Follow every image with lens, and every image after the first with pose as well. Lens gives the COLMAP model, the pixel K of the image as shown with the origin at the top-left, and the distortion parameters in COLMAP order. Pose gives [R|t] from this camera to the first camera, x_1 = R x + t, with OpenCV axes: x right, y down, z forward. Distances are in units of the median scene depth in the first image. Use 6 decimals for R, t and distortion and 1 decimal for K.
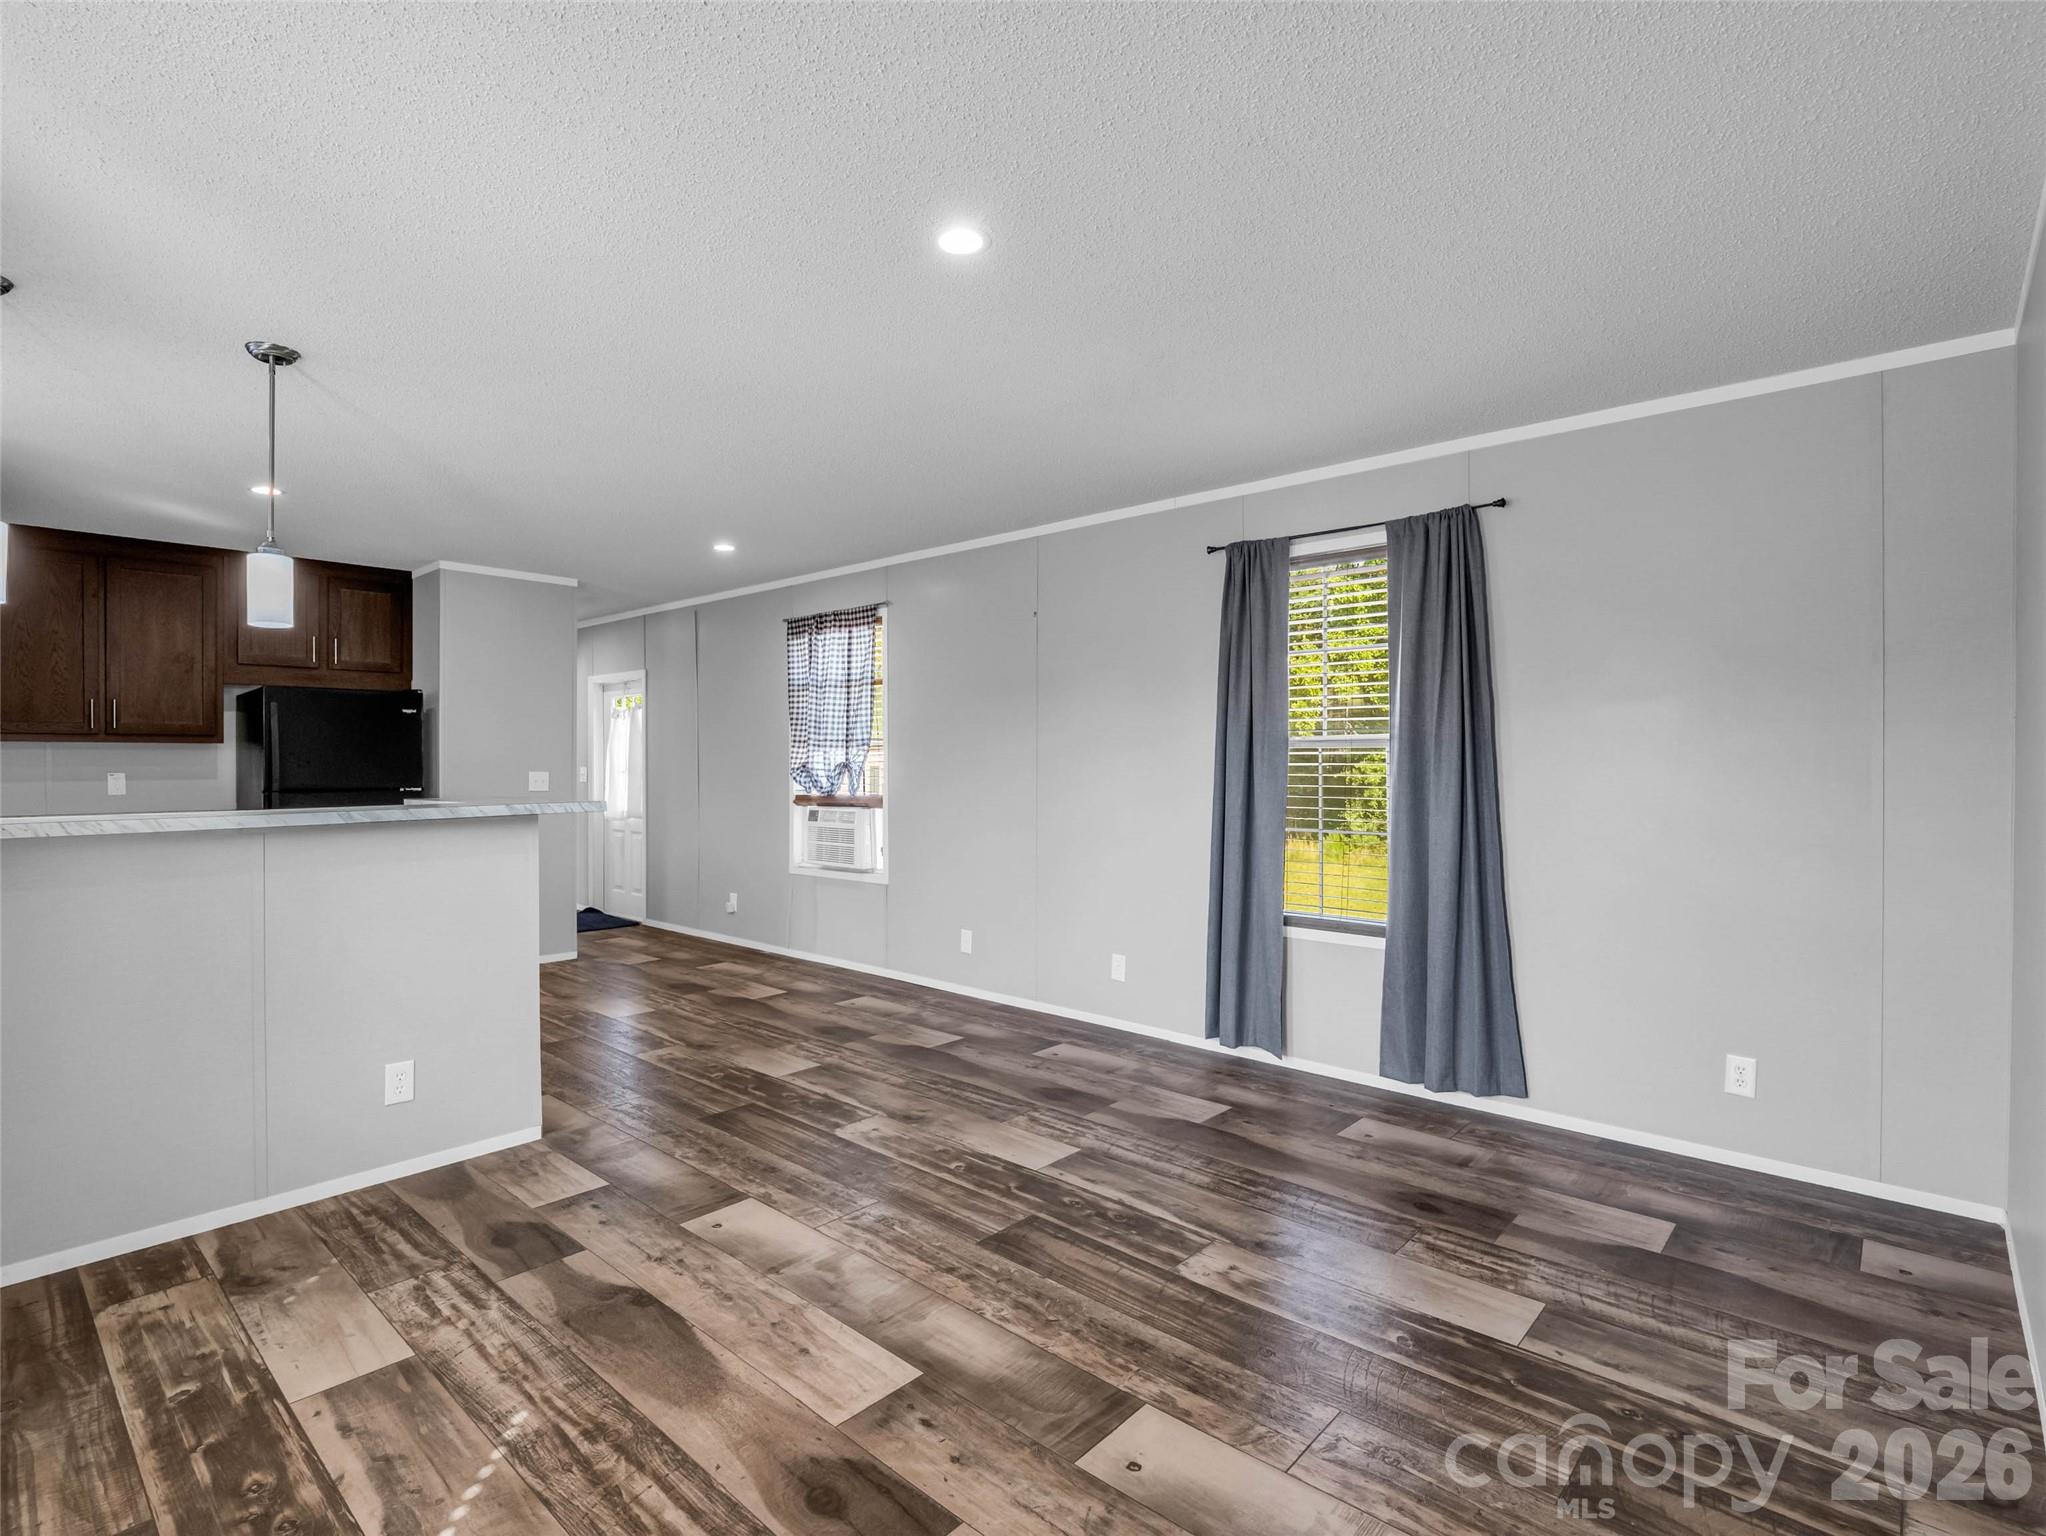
lens RADIAL K [[1021.4, 0, 1057.4], [0, 1021.4, 761.1], [0, 0, 1]] dist [-0.012559, 0.000089]
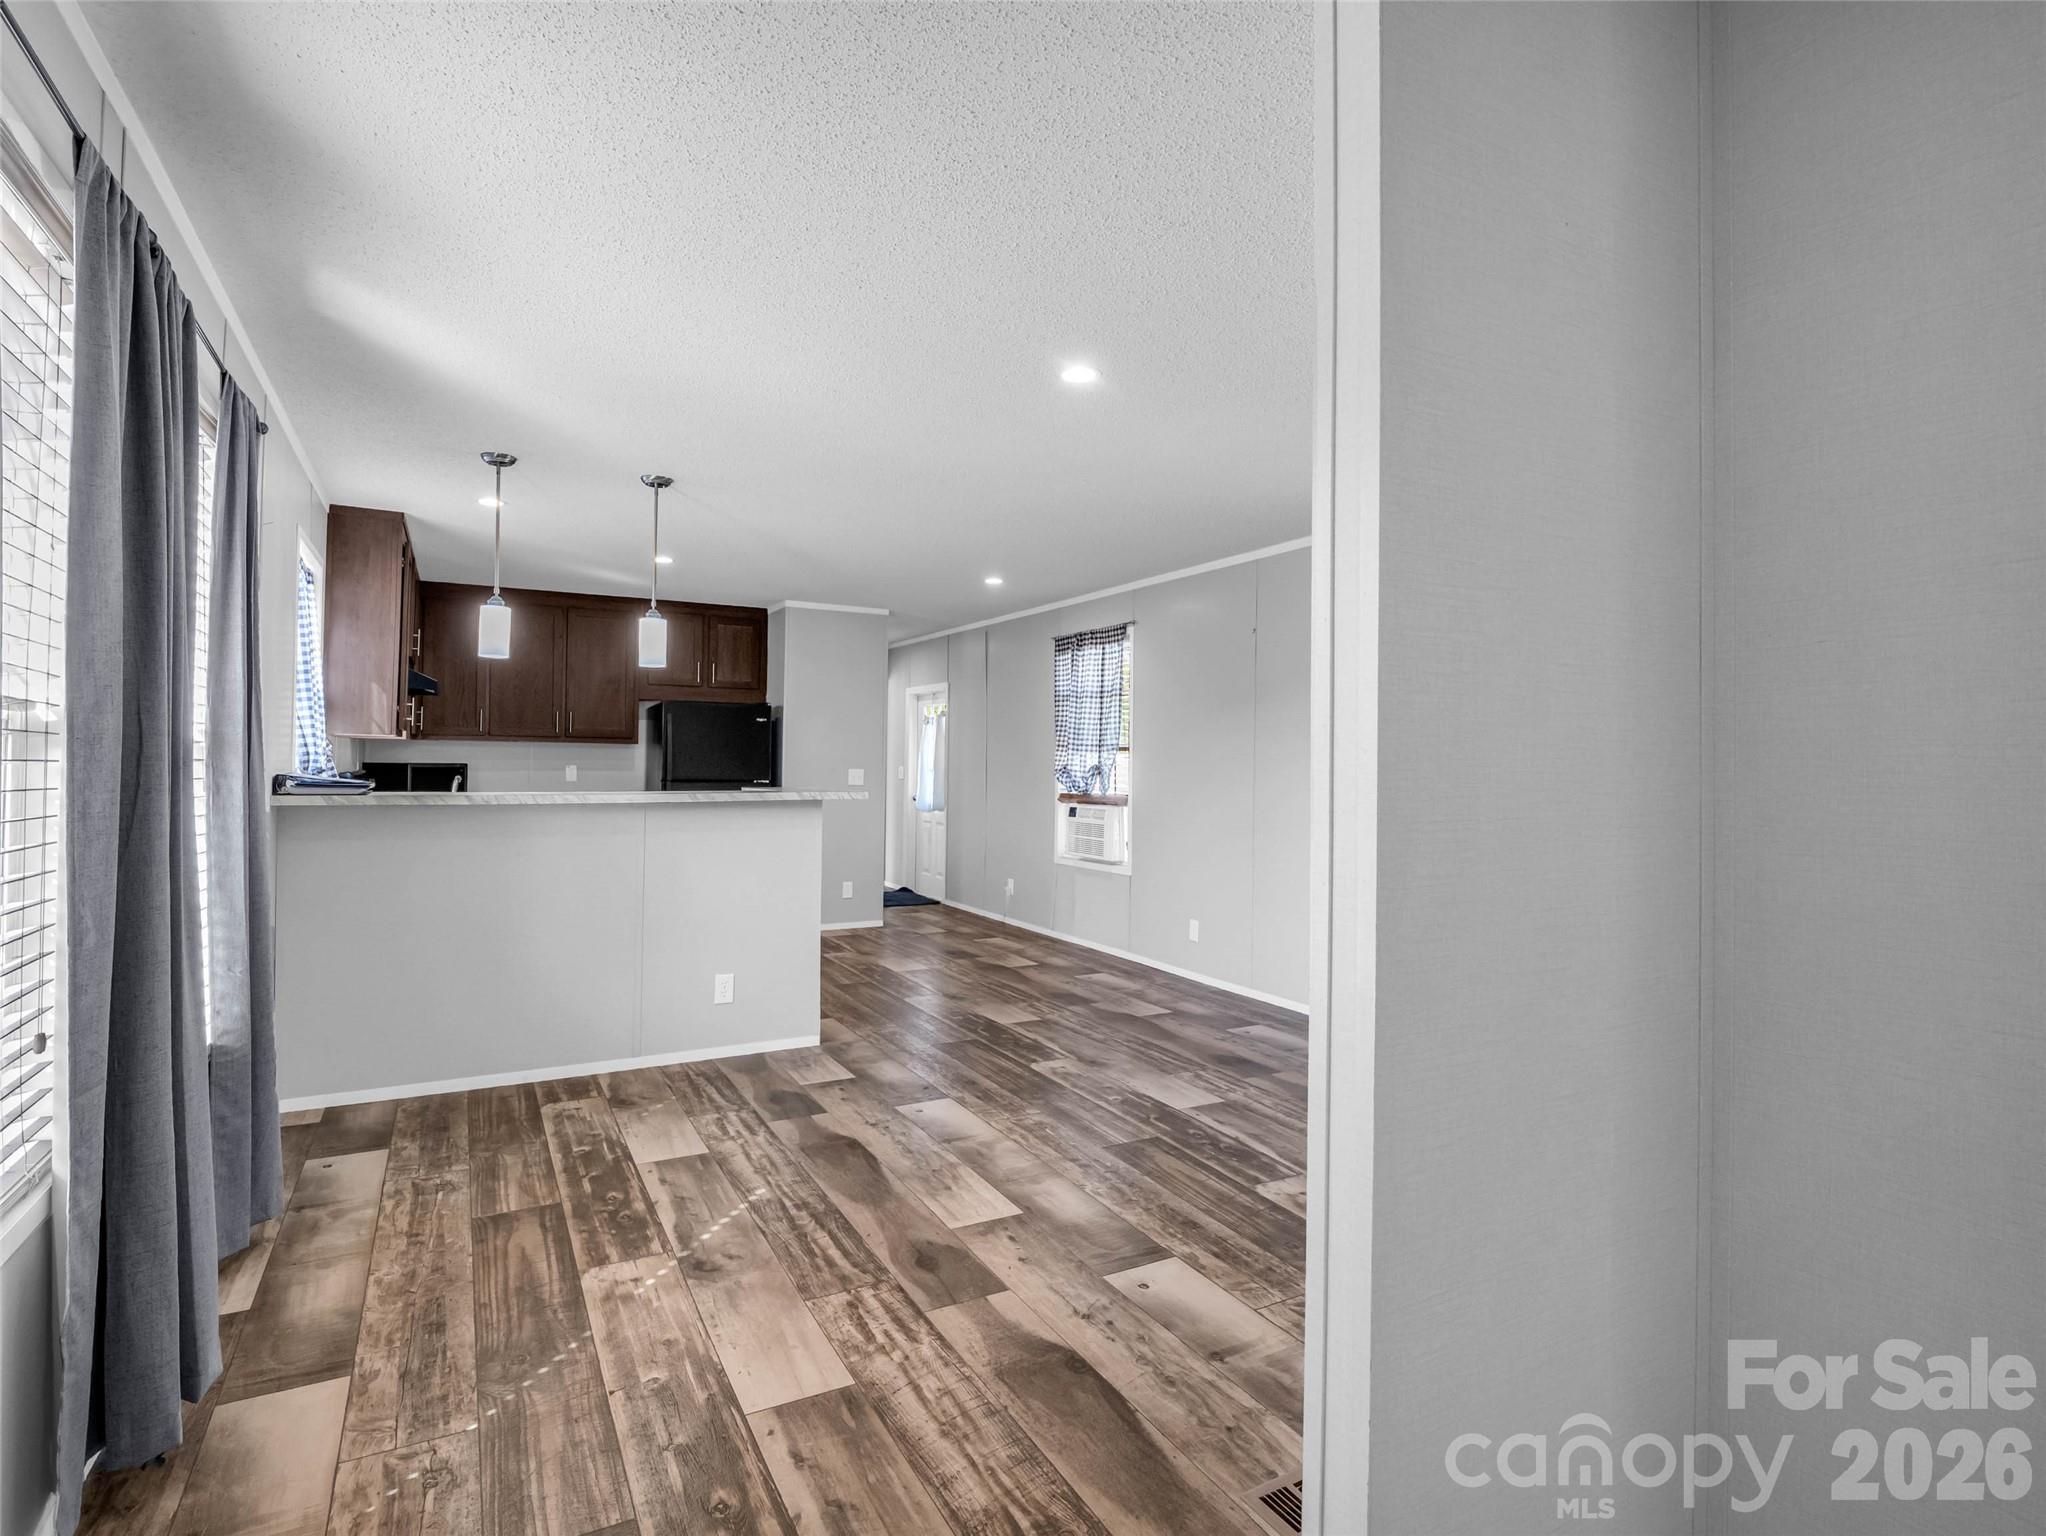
lens RADIAL K [[1021.4, 0, 1041.4], [0, 1021.4, 744.7], [0, 0, 1]] dist [-0.012559, 0.000089]
pose [[0.947296, 0.007157, -0.320280, 0.116189], [-0.013428, 0.999759, -0.017378, -0.000686], [0.320079, 0.020763, 0.947163, -0.107436]]
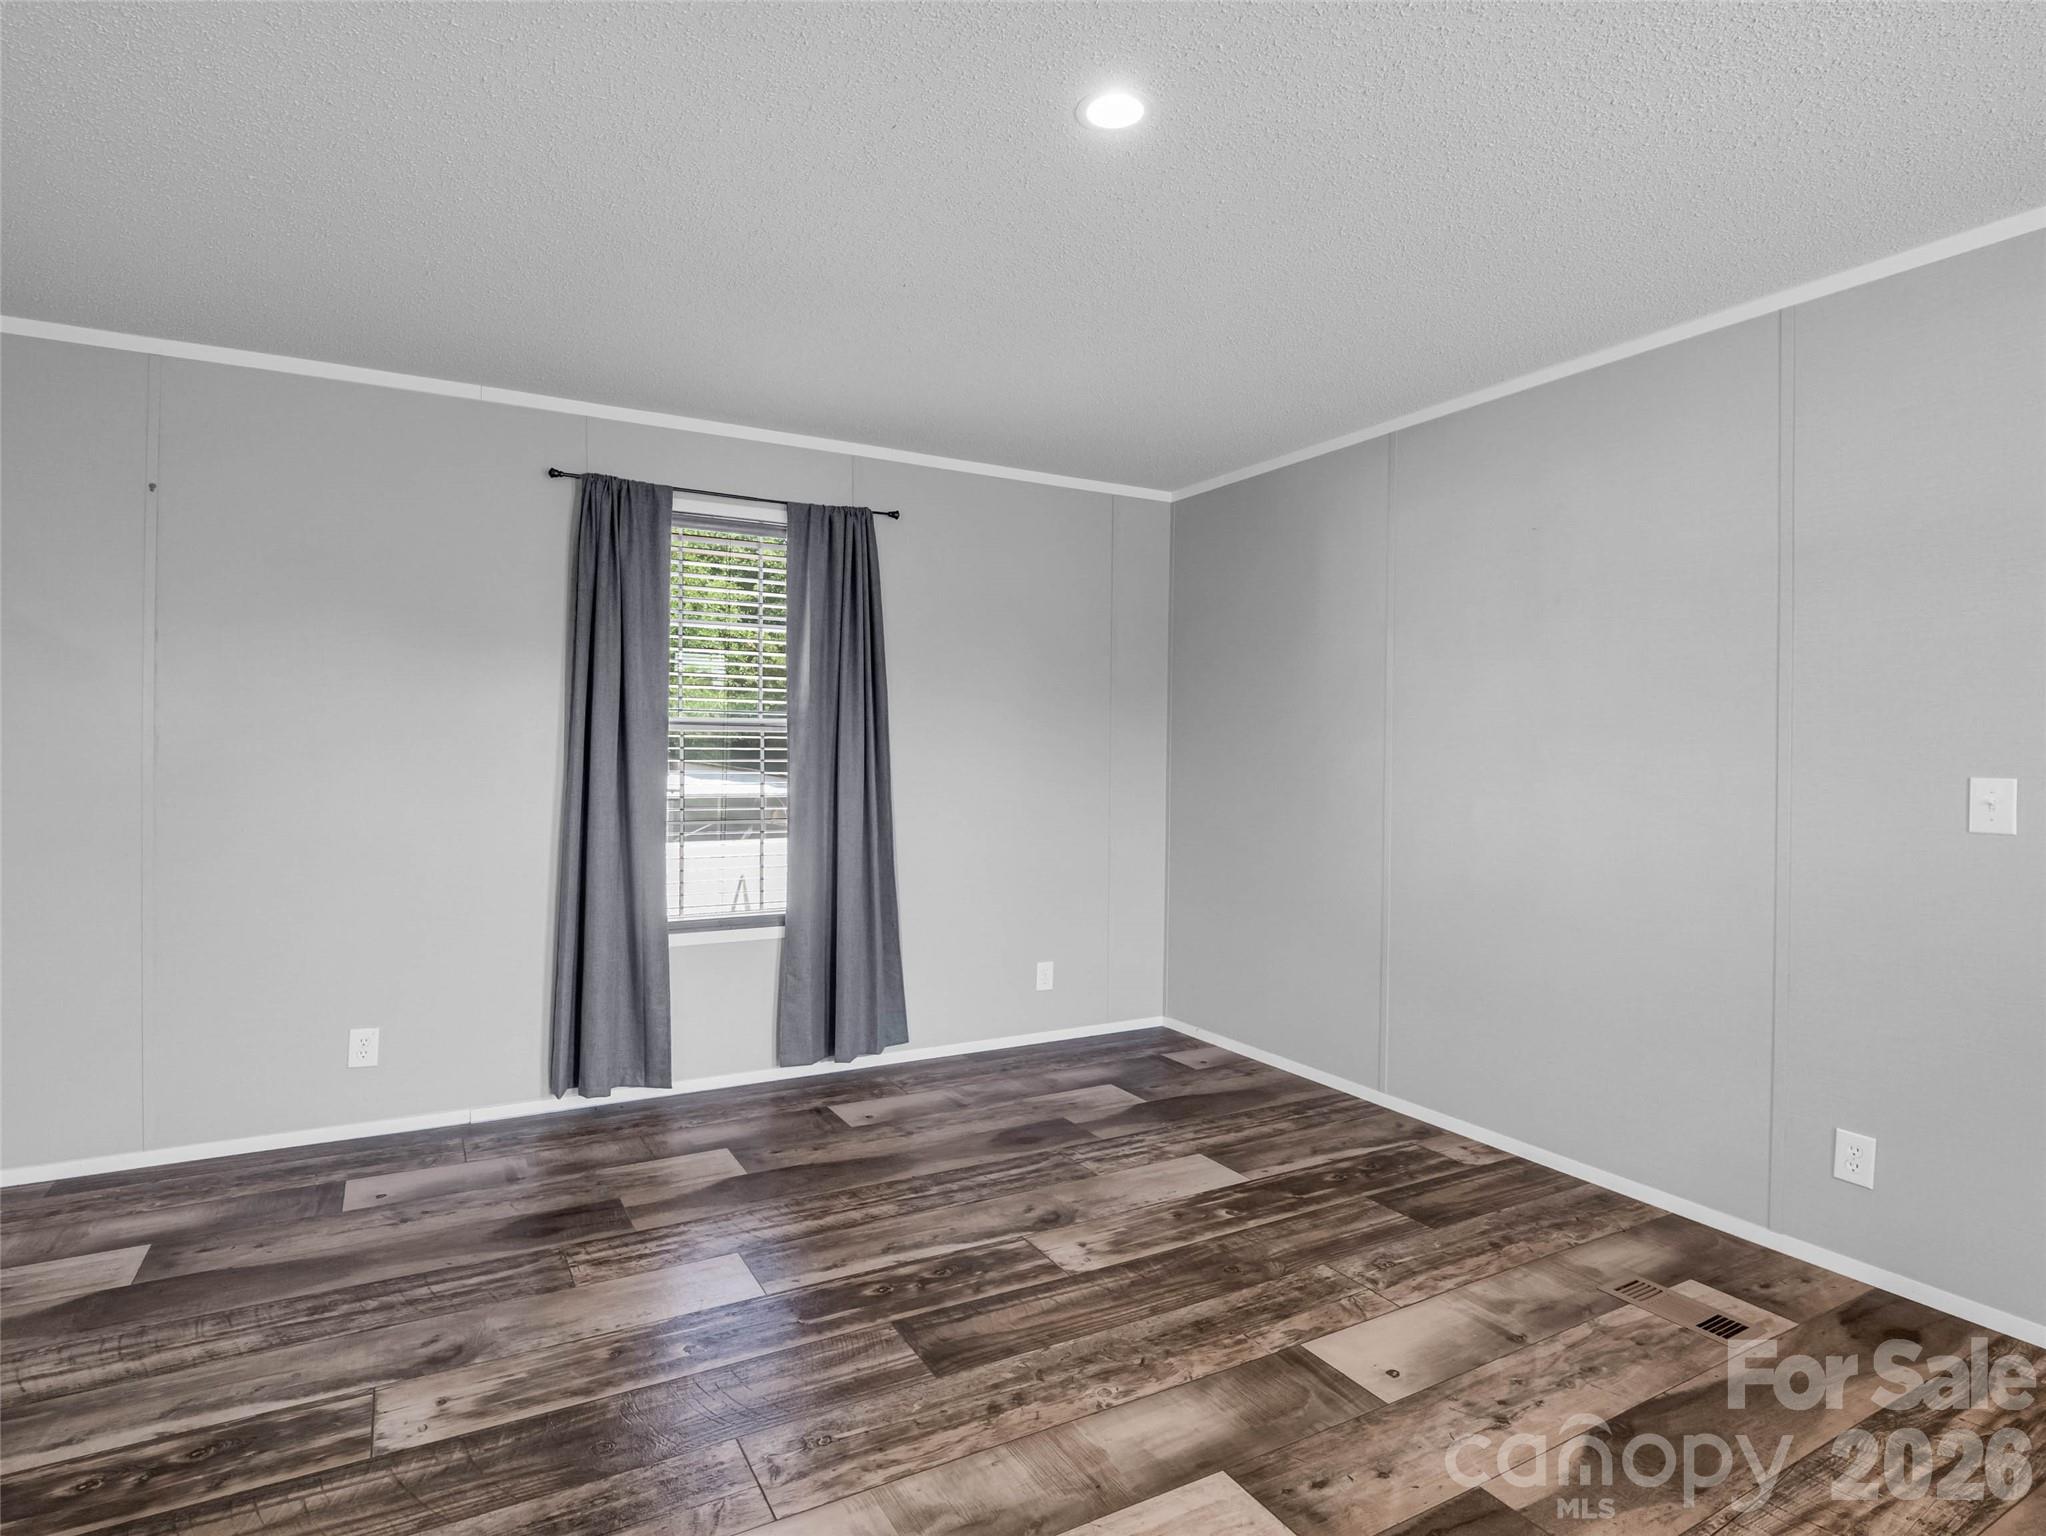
lens RADIAL K [[1021.4, 0, 968.6], [0, 1021.4, 754.2], [0, 0, 1]] dist [-0.012559, 0.000089]
pose [[0.354884, 0.003395, 0.934904, -0.547231], [-0.013058, 0.999914, 0.001326, 0.004031], [-0.934819, -0.012679, 0.354898, 0.496620]]
